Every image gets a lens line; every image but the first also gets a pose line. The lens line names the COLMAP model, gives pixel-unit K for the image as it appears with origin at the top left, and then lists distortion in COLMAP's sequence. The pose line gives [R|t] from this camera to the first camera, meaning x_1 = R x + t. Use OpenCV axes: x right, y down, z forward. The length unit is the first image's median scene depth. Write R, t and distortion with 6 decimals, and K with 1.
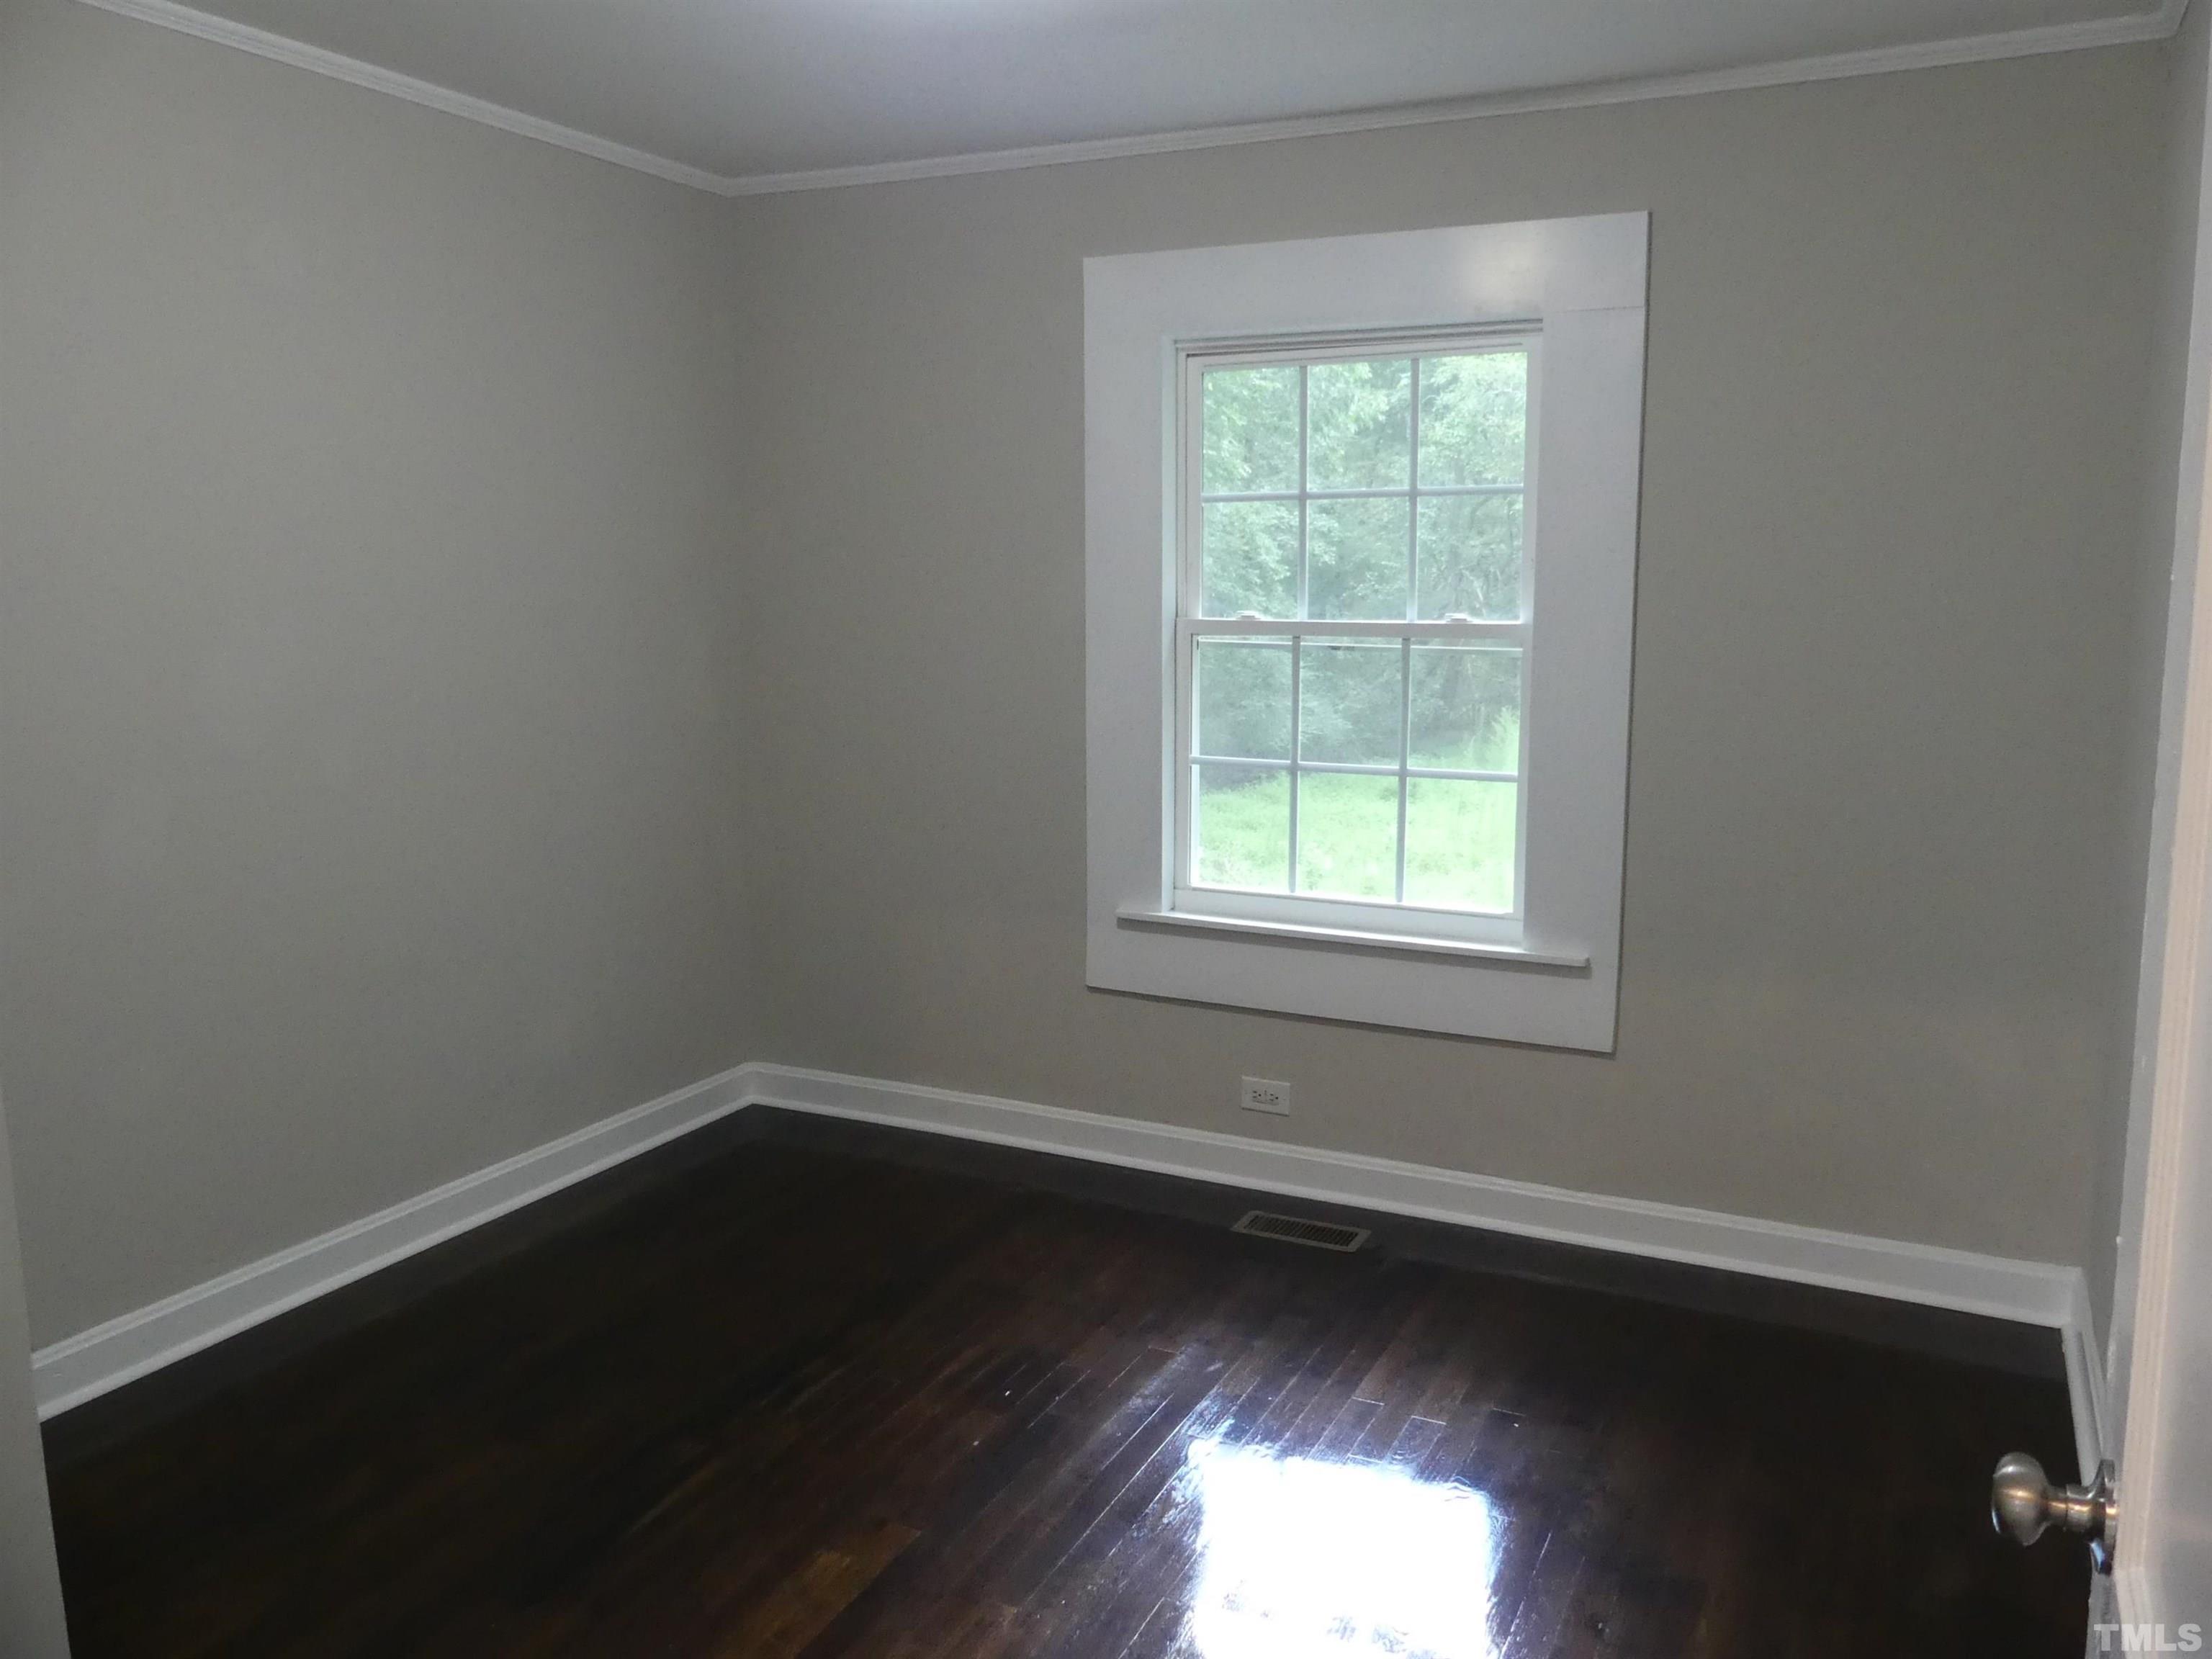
lens RADIAL K [[1677.7, 0, 1069.2], [0, 1677.7, 881.9], [0, 0, 1]] dist [-0.034593, 0.045212]
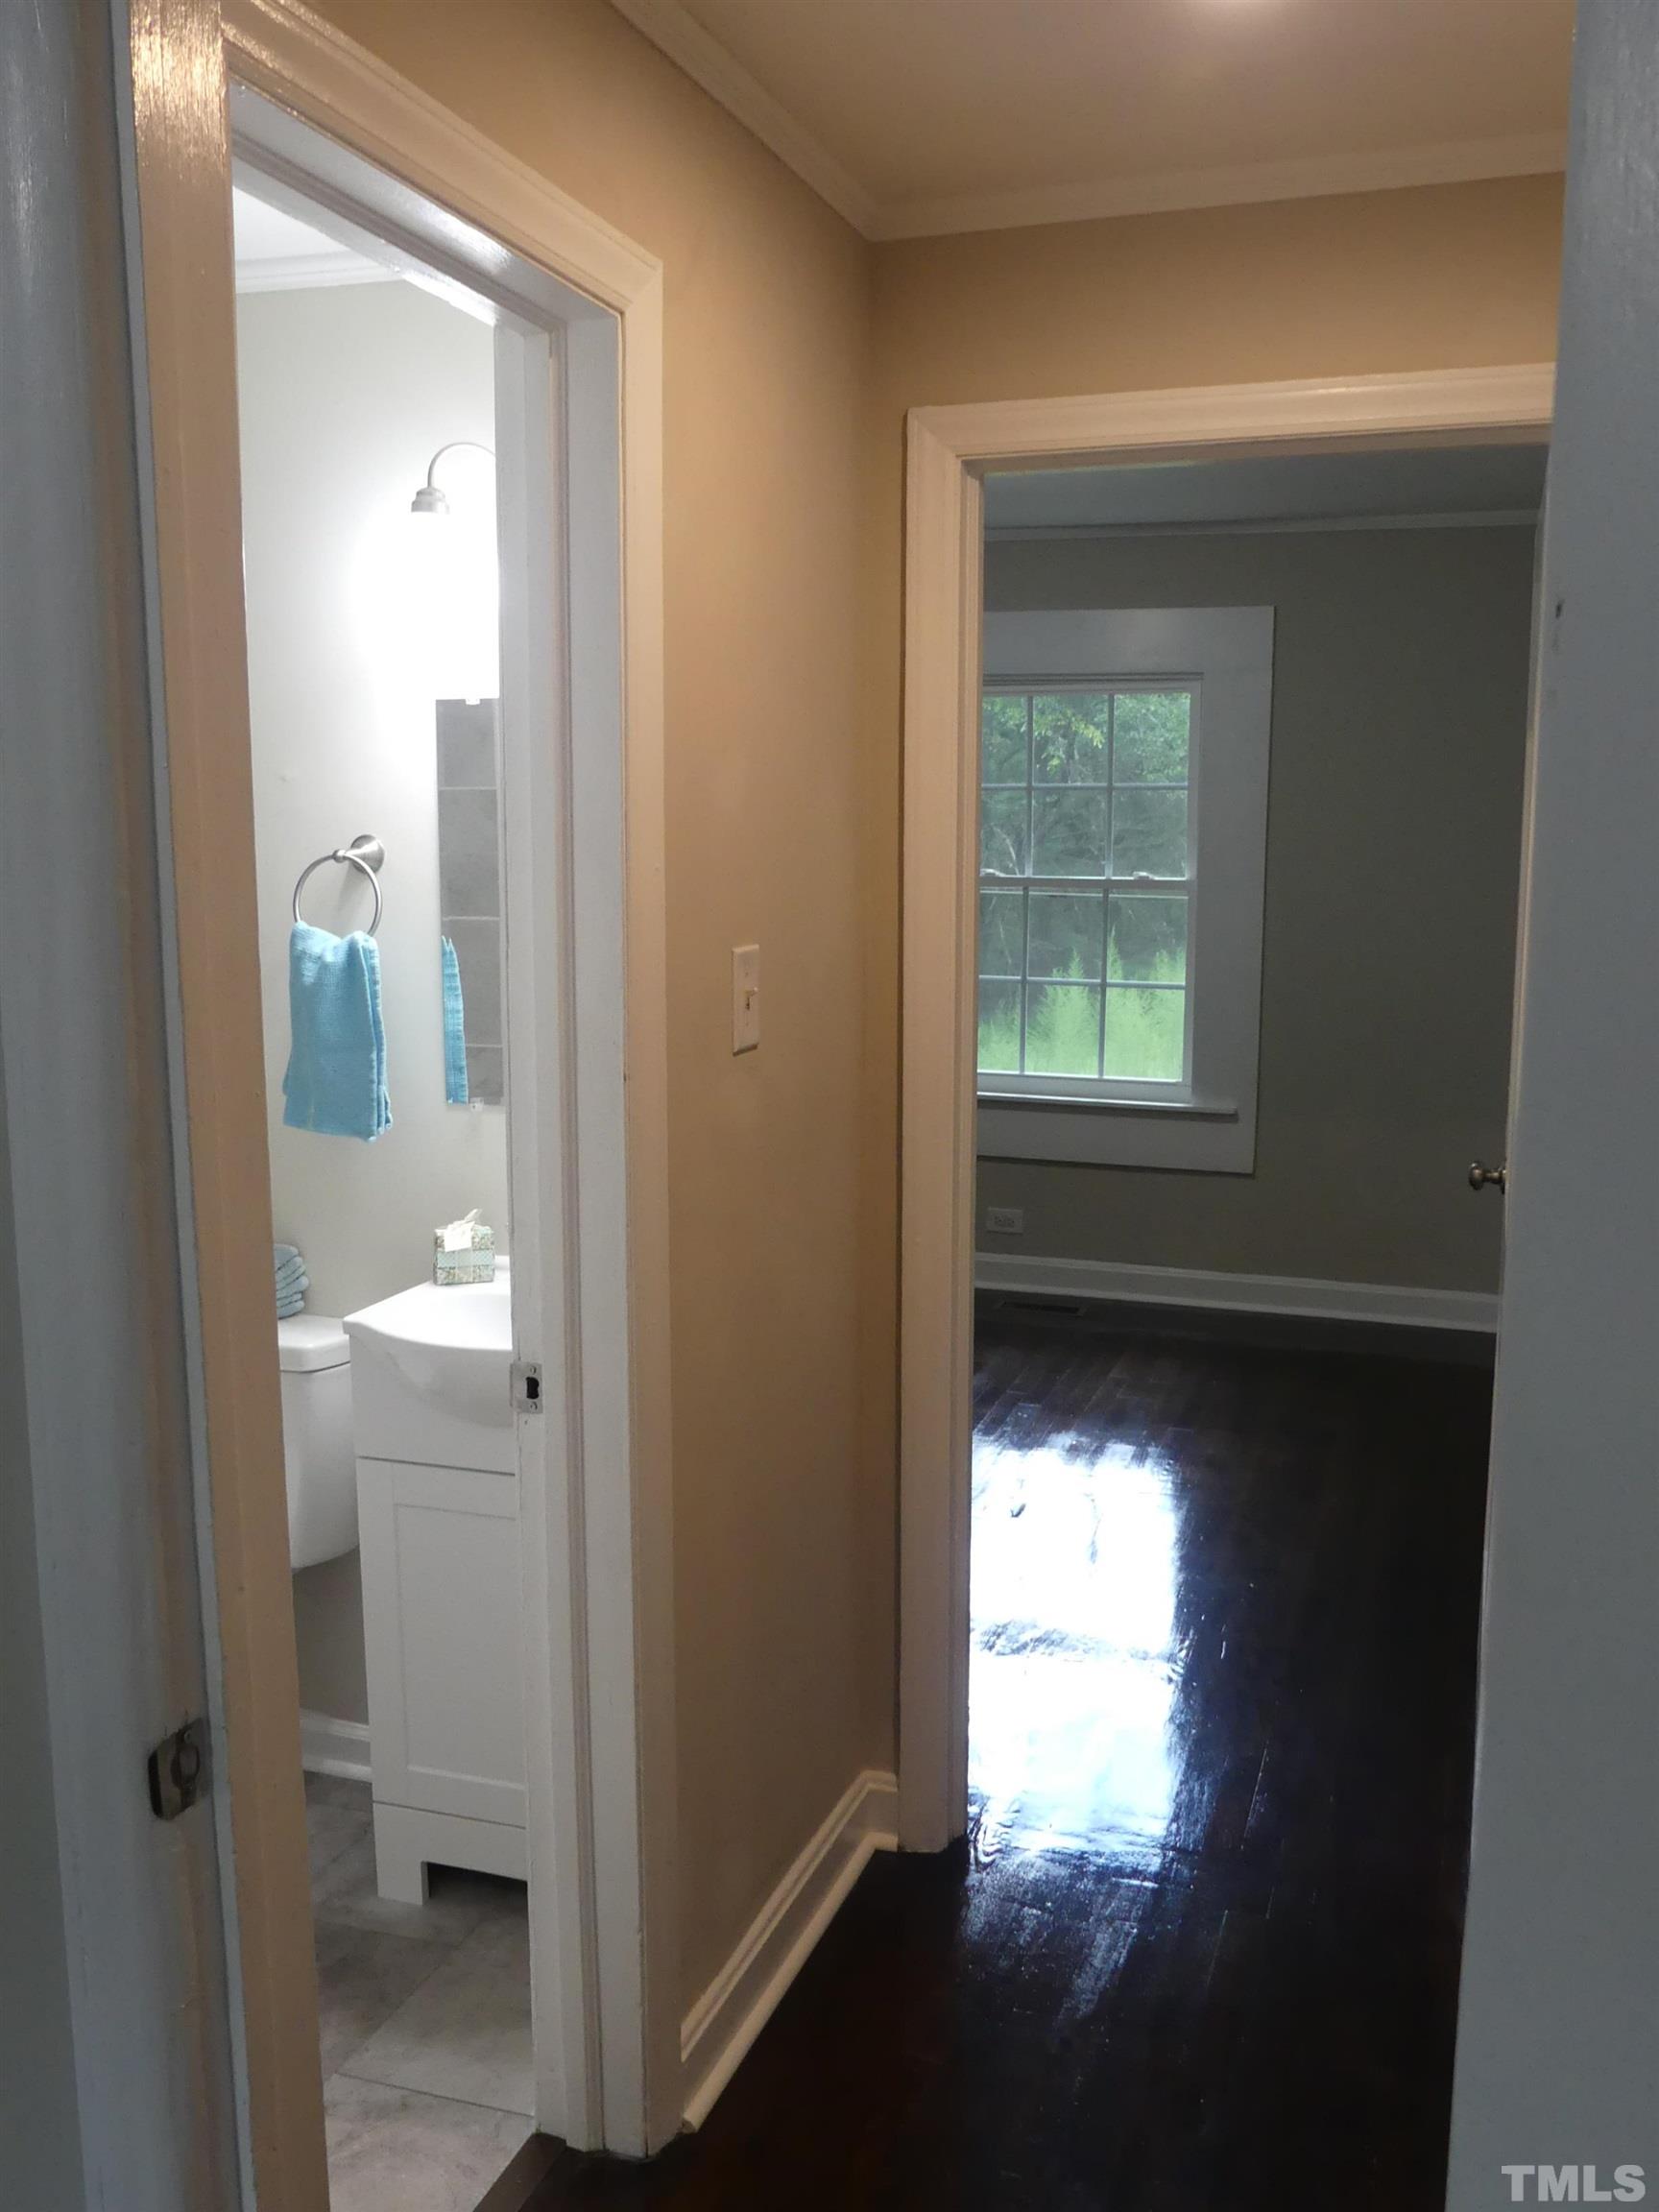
lens RADIAL K [[1894.1, 0, 787.0], [0, 1894.1, 1172.3], [0, 0, 1]] dist [-0.017592, -0.001418]
pose [[0.990901, -0.013417, 0.133921, -0.290991], [0.013497, 0.999909, 0.000314, 0.091974], [-0.133913, 0.001496, 0.990992, -0.566801]]
